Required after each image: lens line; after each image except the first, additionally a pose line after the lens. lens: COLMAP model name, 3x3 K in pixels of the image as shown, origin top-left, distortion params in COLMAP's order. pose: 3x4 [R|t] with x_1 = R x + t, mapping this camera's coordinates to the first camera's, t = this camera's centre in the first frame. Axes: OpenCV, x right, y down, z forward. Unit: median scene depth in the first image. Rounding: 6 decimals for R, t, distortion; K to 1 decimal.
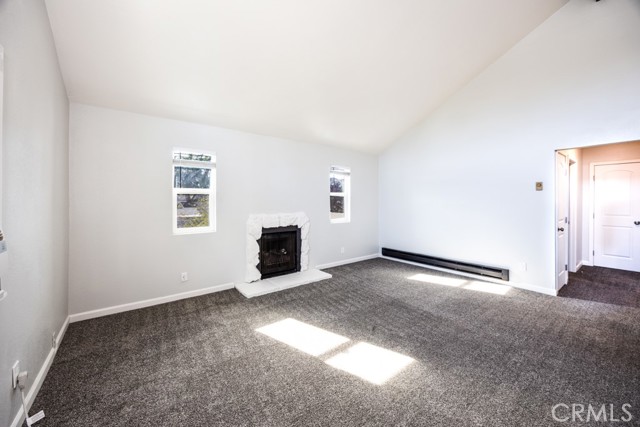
lens RADIAL K [[248.4, 0, 321.4], [0, 248.4, 204.1], [0, 0, 1]] dist [-0.000049, 0.000061]
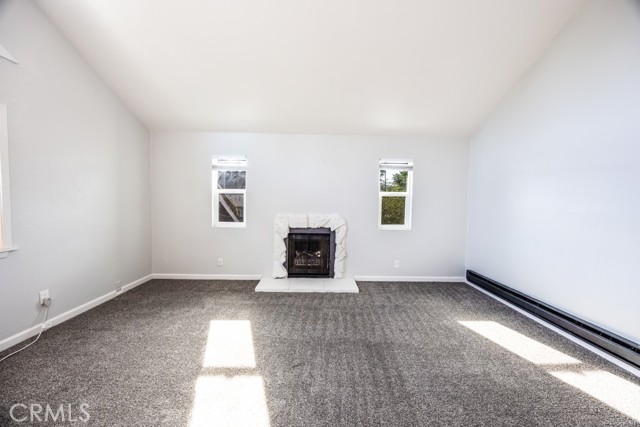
lens RADIAL K [[244.1, 0, 320.0], [0, 244.1, 213.5], [0, 0, 1]] dist [-0.000080, 0.000010]
pose [[0.797435, 0.041558, -0.601973, 0.457695], [-0.023059, 0.998996, 0.038420, -0.000914], [0.602965, -0.016757, 0.797592, 0.288143]]
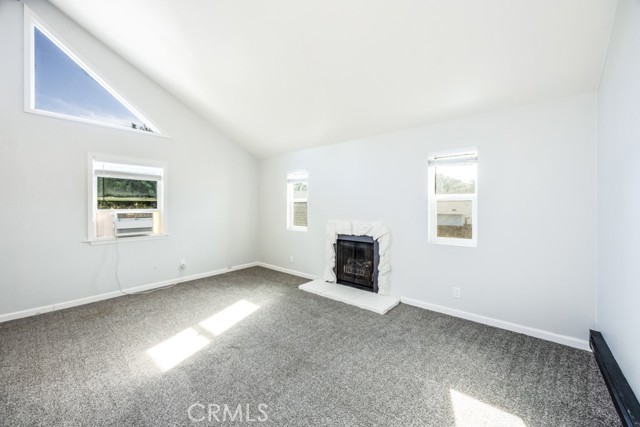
lens RADIAL K [[248.4, 0, 321.4], [0, 248.4, 204.1], [0, 0, 1]] dist [-0.000049, 0.000061]
pose [[0.204284, -0.009583, -0.978865, 0.764865], [-0.013215, 0.999834, -0.012546, -0.012246], [0.978822, 0.015499, 0.204123, 0.727614]]
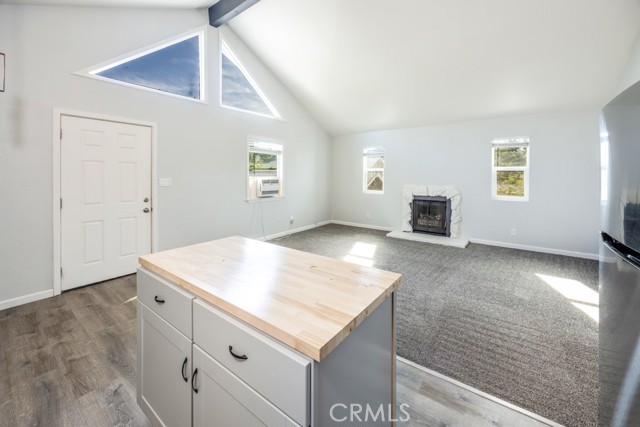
lens RADIAL K [[256.2, 0, 321.1], [0, 256.2, 175.0], [0, 0, 1]] dist [0.000595, 0.000202]
pose [[0.260990, -0.000054, -0.965342, 1.007895], [-0.014867, 0.999881, -0.004075, -0.002026], [0.965227, 0.015415, 0.260958, 0.132608]]
